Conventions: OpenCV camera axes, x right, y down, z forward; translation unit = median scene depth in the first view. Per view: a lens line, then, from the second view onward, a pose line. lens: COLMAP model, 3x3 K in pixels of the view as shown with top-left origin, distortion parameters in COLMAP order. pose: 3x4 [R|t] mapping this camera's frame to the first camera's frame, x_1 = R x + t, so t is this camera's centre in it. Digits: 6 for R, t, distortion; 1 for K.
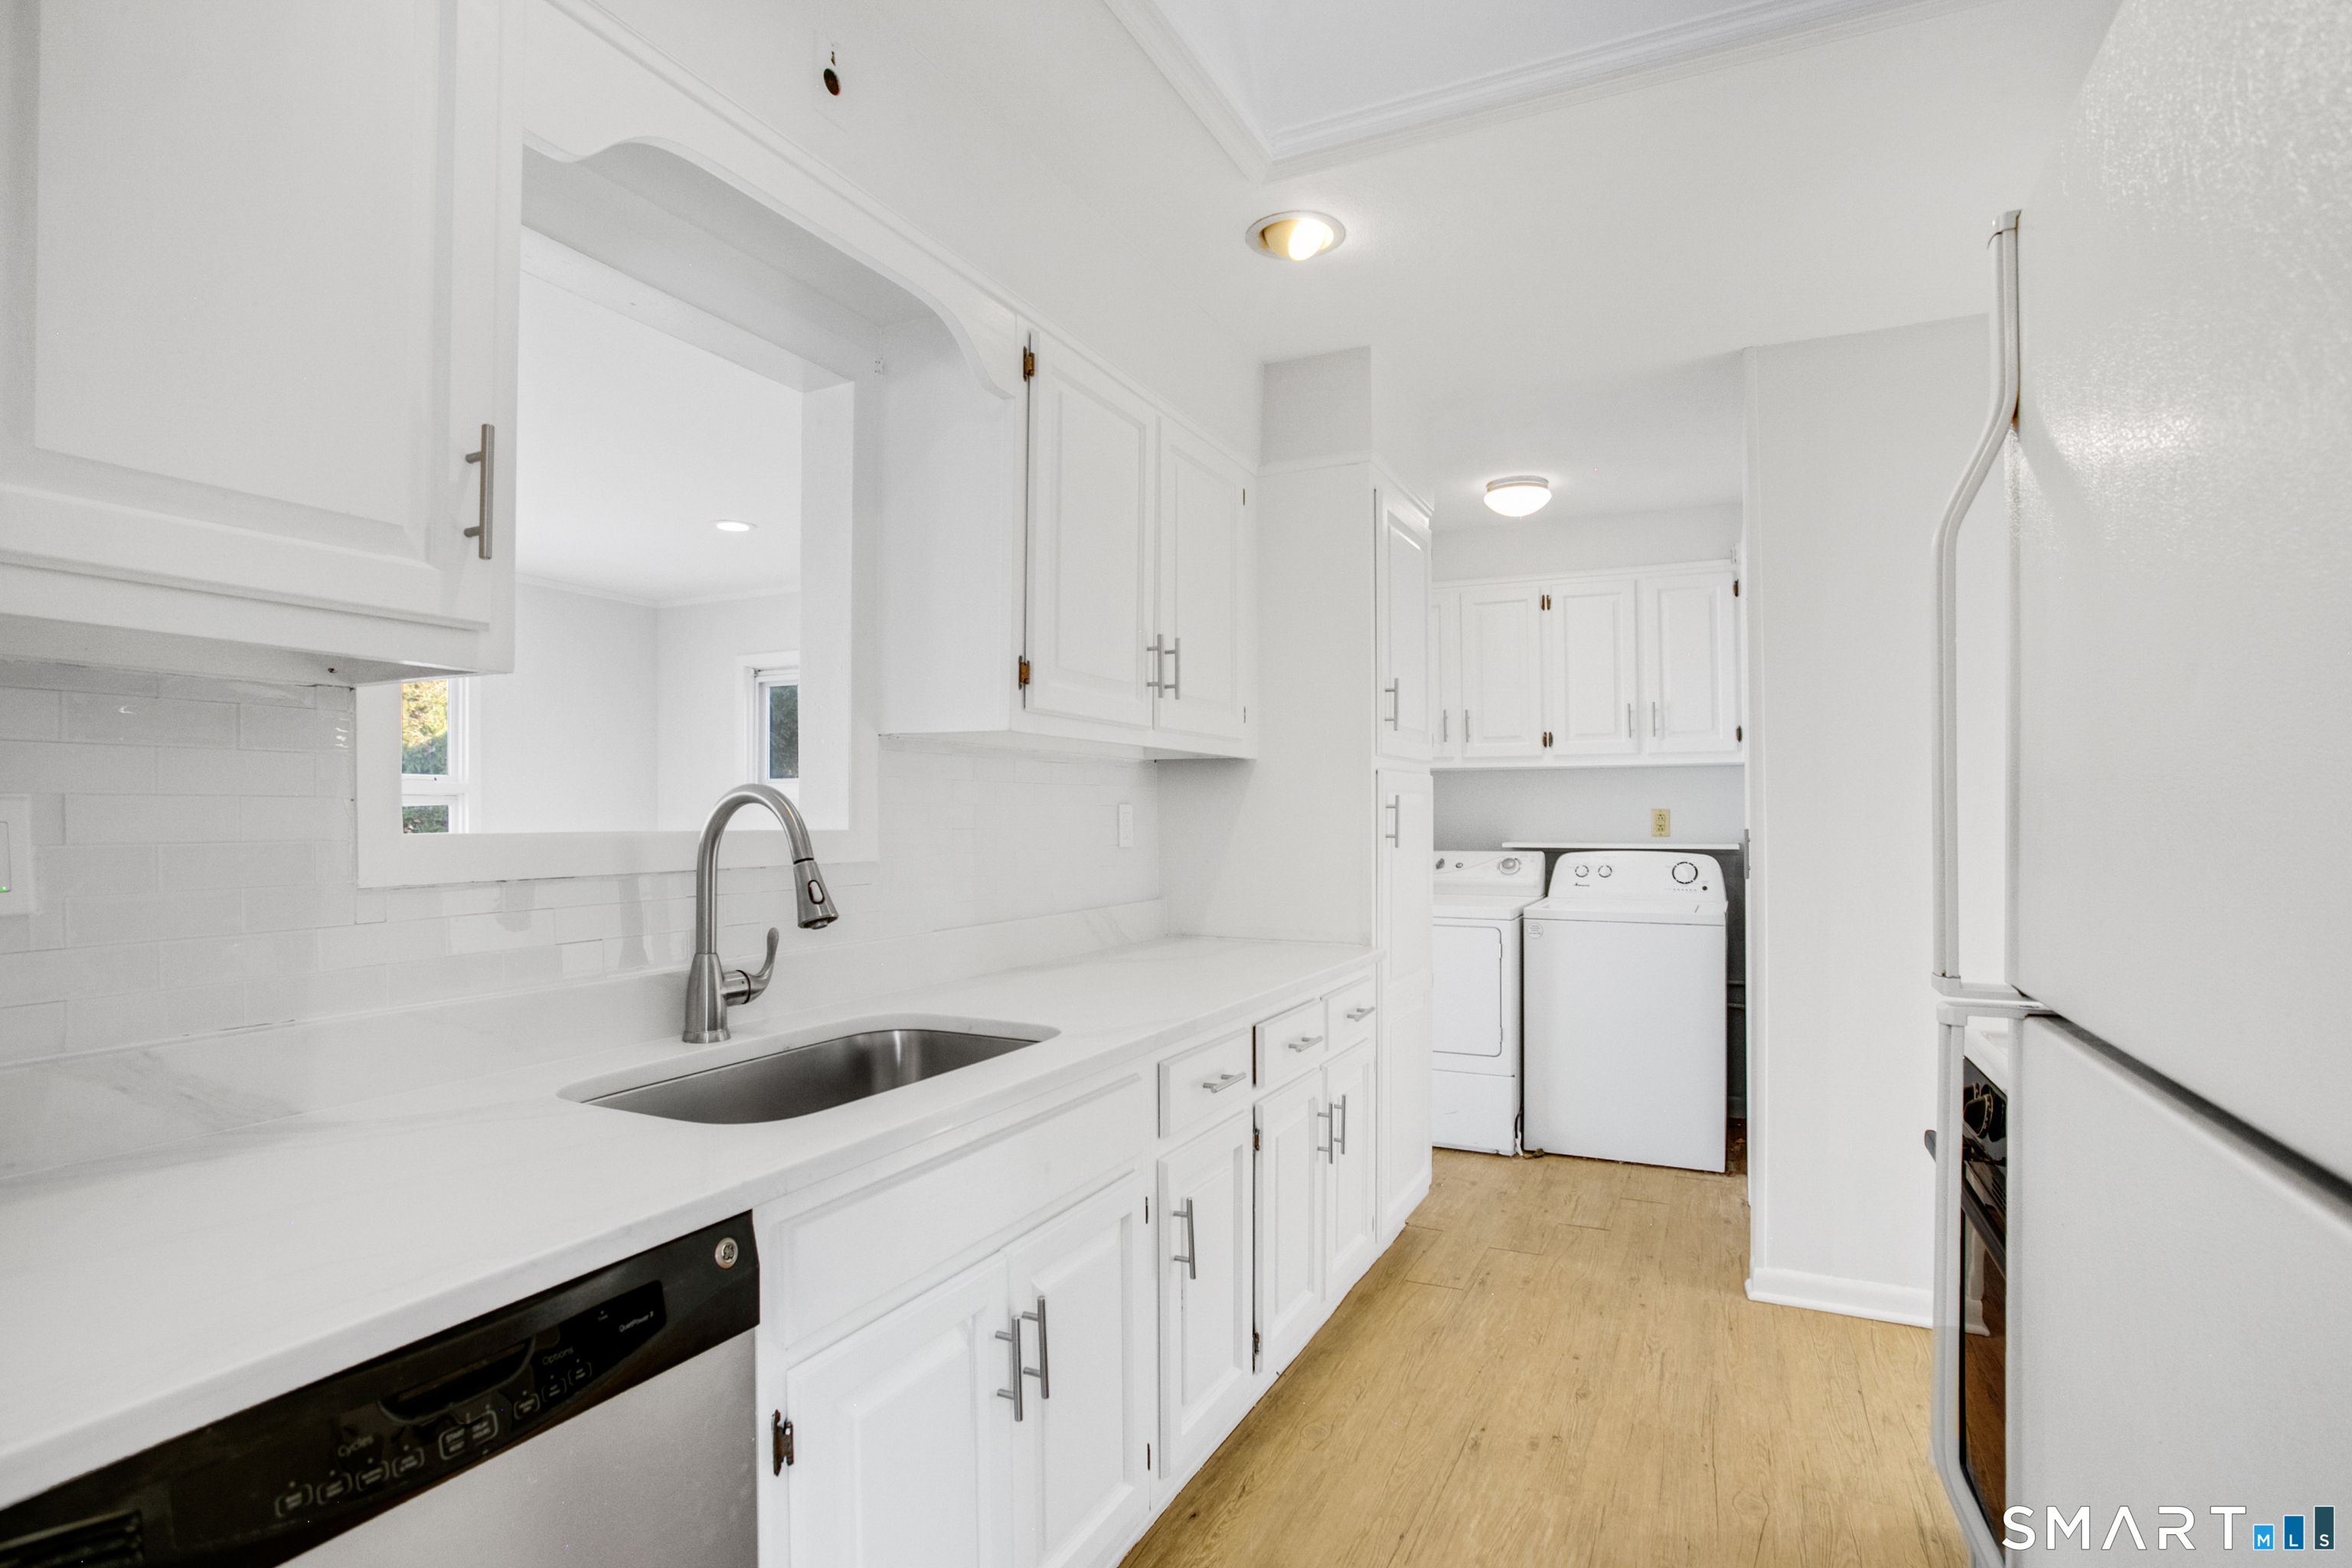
lens RADIAL K [[1160.7, 0, 1180.1], [0, 1160.7, 794.6], [0, 0, 1]] dist [-0.061268, 0.022626]
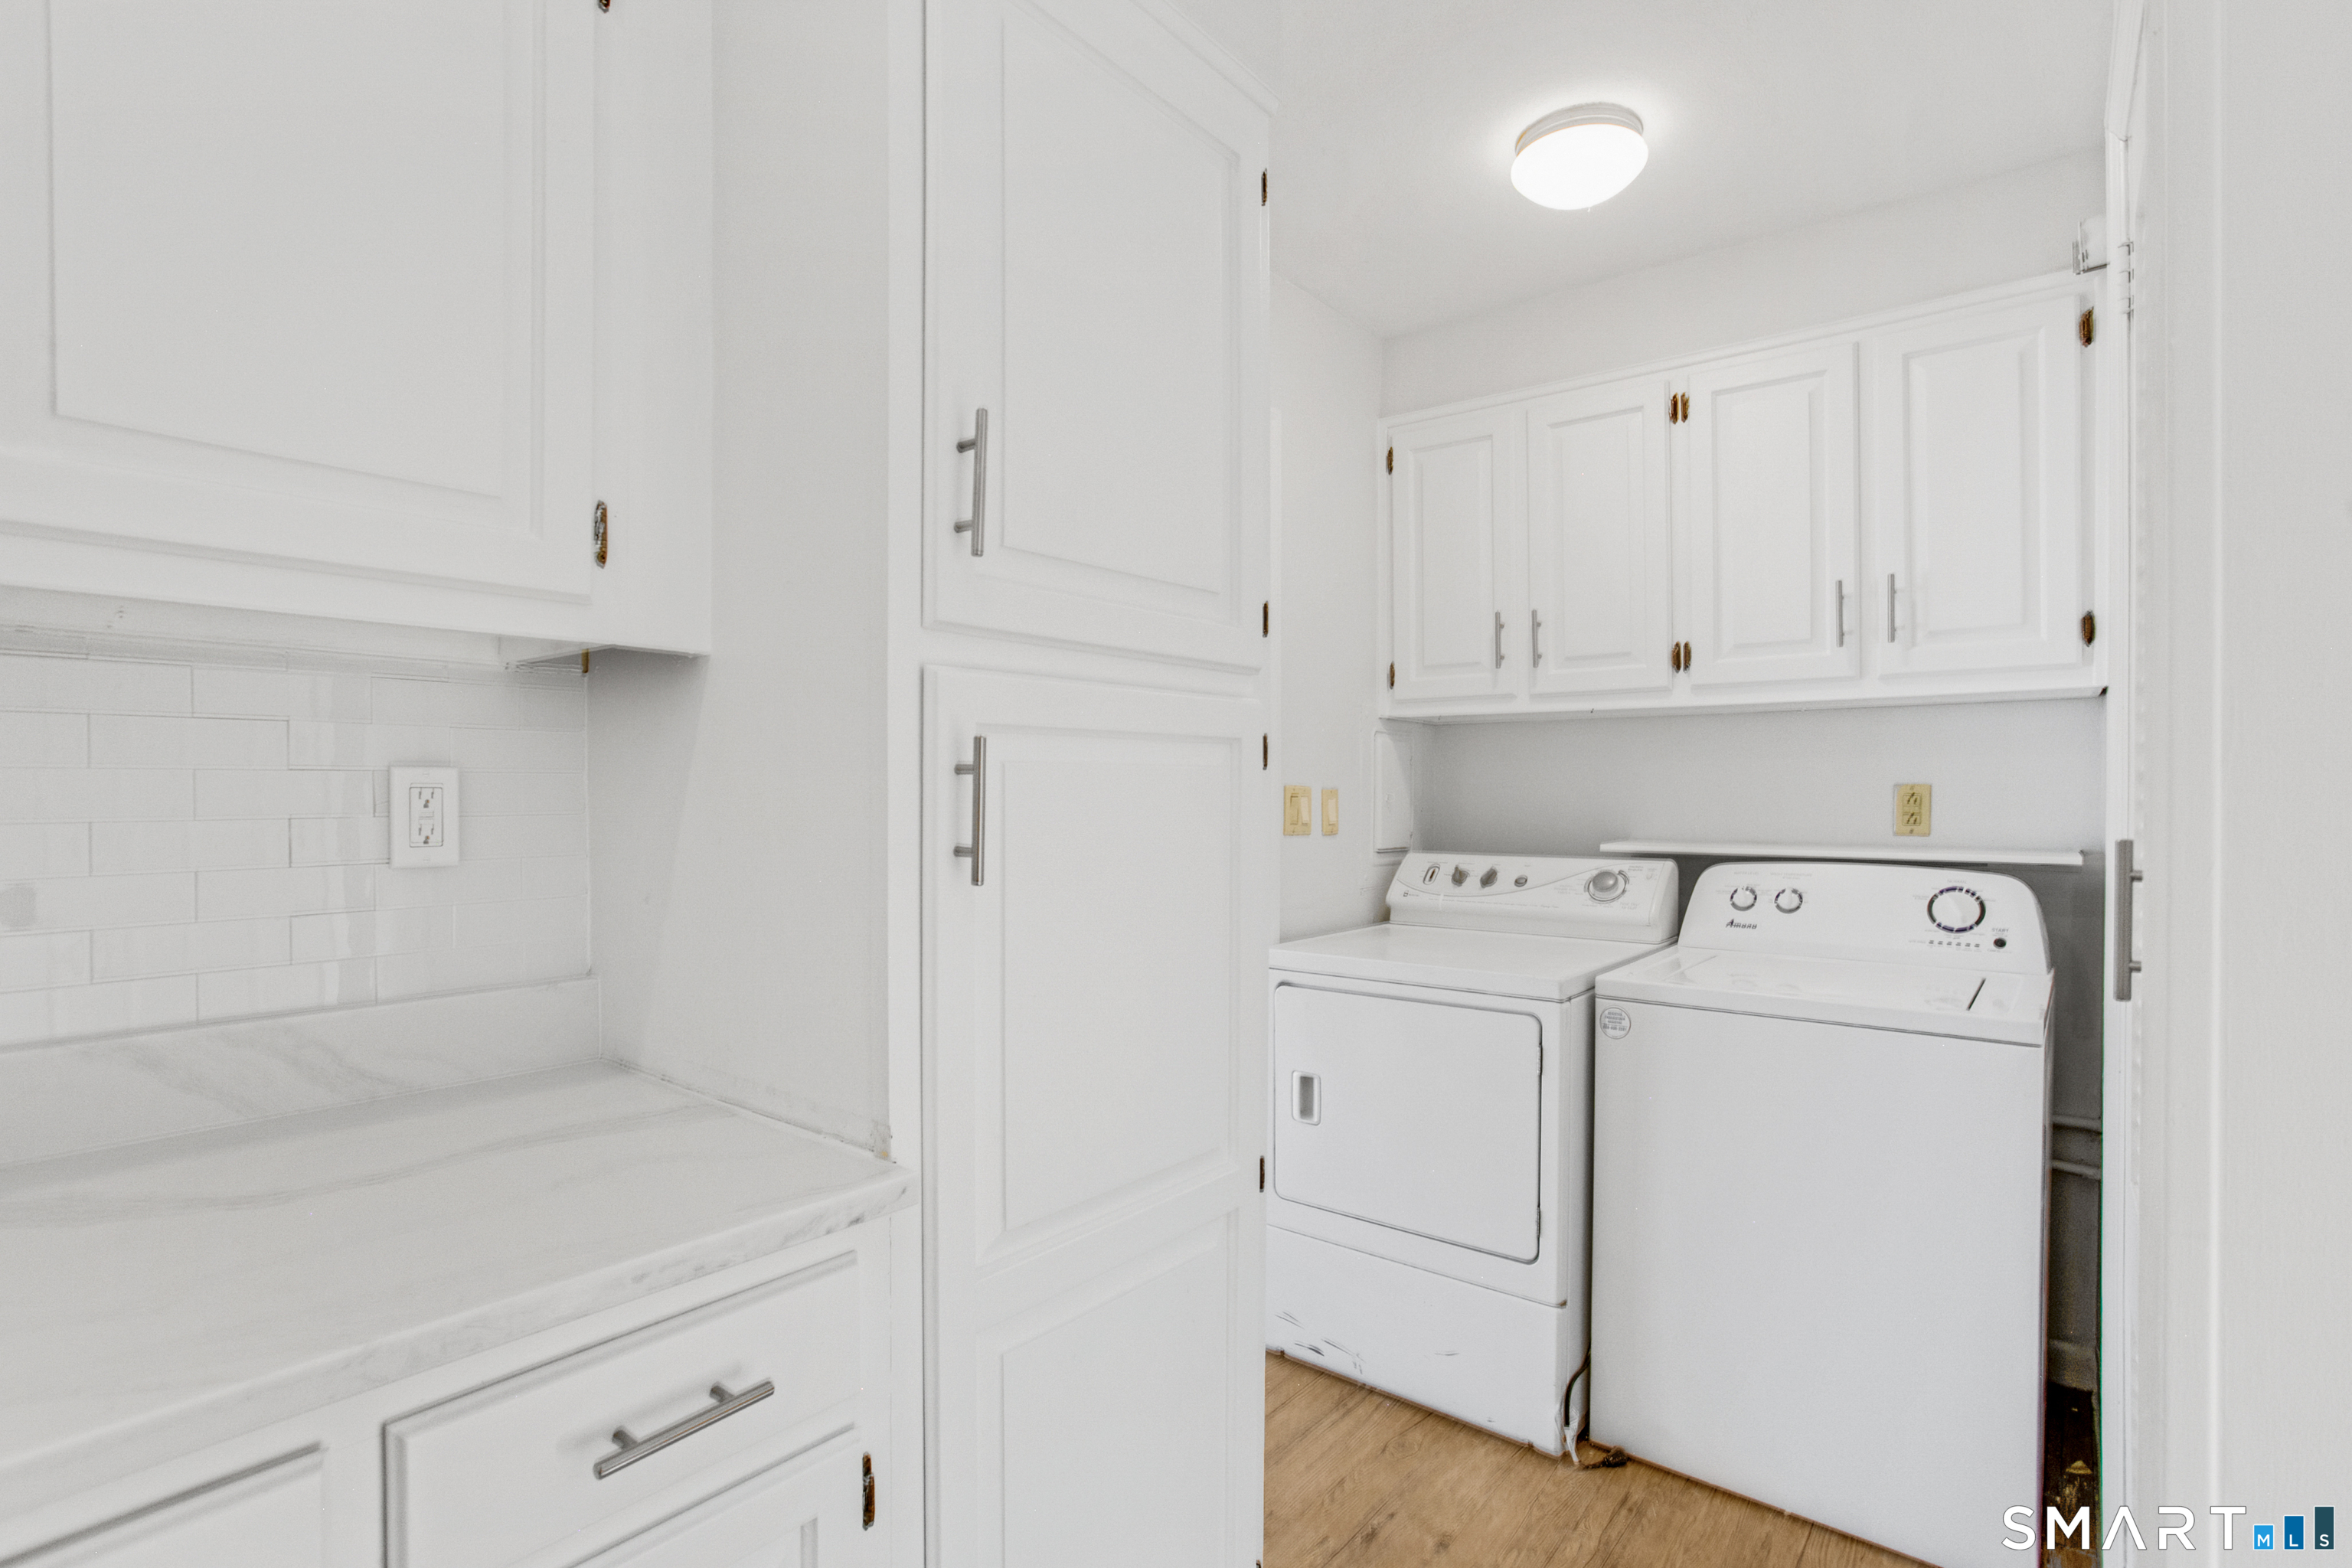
lens RADIAL K [[1115.3, 0, 1172.1], [0, 1115.3, 804.0], [0, 0, 1]] dist [-0.058756, 0.035207]
pose [[0.972250, 0.002666, -0.233928, 0.215139], [0.003272, 0.999682, 0.024992, 0.008634], [0.233920, -0.025063, 0.971933, 0.450460]]
